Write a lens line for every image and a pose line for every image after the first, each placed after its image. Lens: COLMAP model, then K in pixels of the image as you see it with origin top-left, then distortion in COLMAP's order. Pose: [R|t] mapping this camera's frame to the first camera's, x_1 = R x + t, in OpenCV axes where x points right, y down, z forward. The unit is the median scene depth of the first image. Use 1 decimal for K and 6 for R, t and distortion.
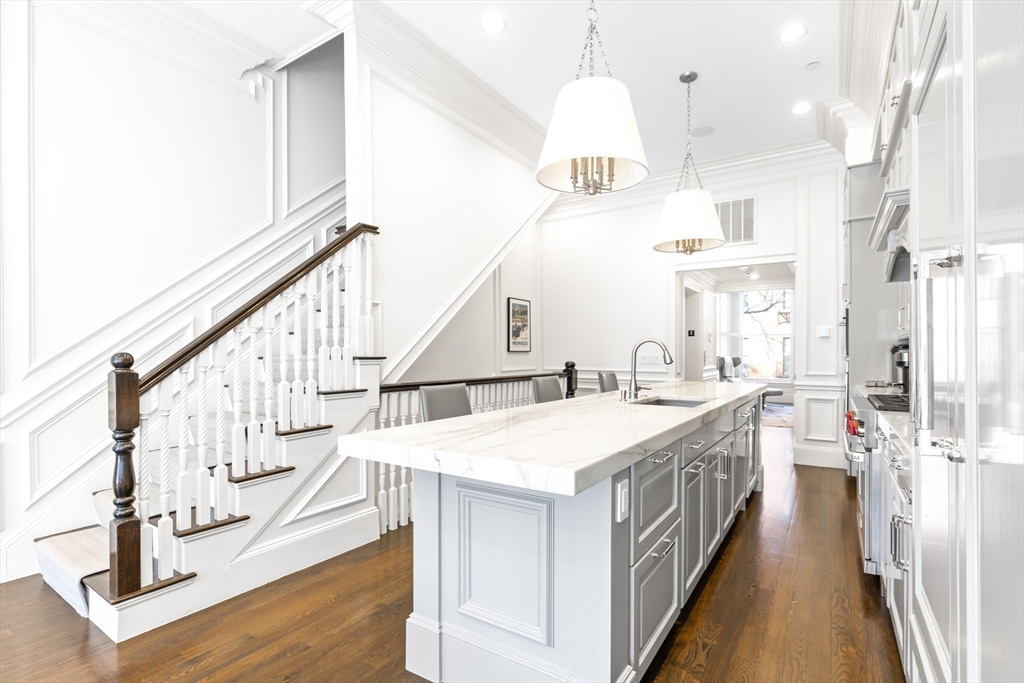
lens RADIAL K [[485.8, 0, 512.1], [0, 485.8, 350.4], [0, 0, 1]] dist [-0.010915, 0.000060]
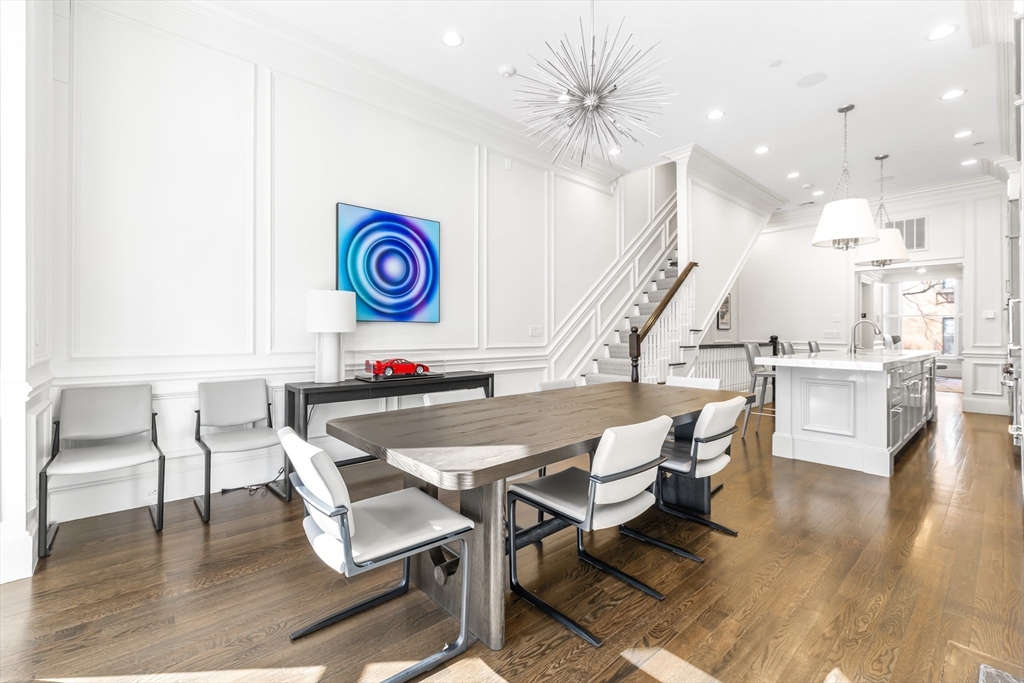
lens RADIAL K [[433.8, 0, 512.6], [0, 433.8, 328.1], [0, 0, 1]] dist [-0.001548, -0.000109]
pose [[0.964138, -0.000051, -0.265403, -0.299921], [-0.001834, 0.999975, -0.006854, 0.010748], [0.265397, 0.007094, 0.964113, -0.488457]]
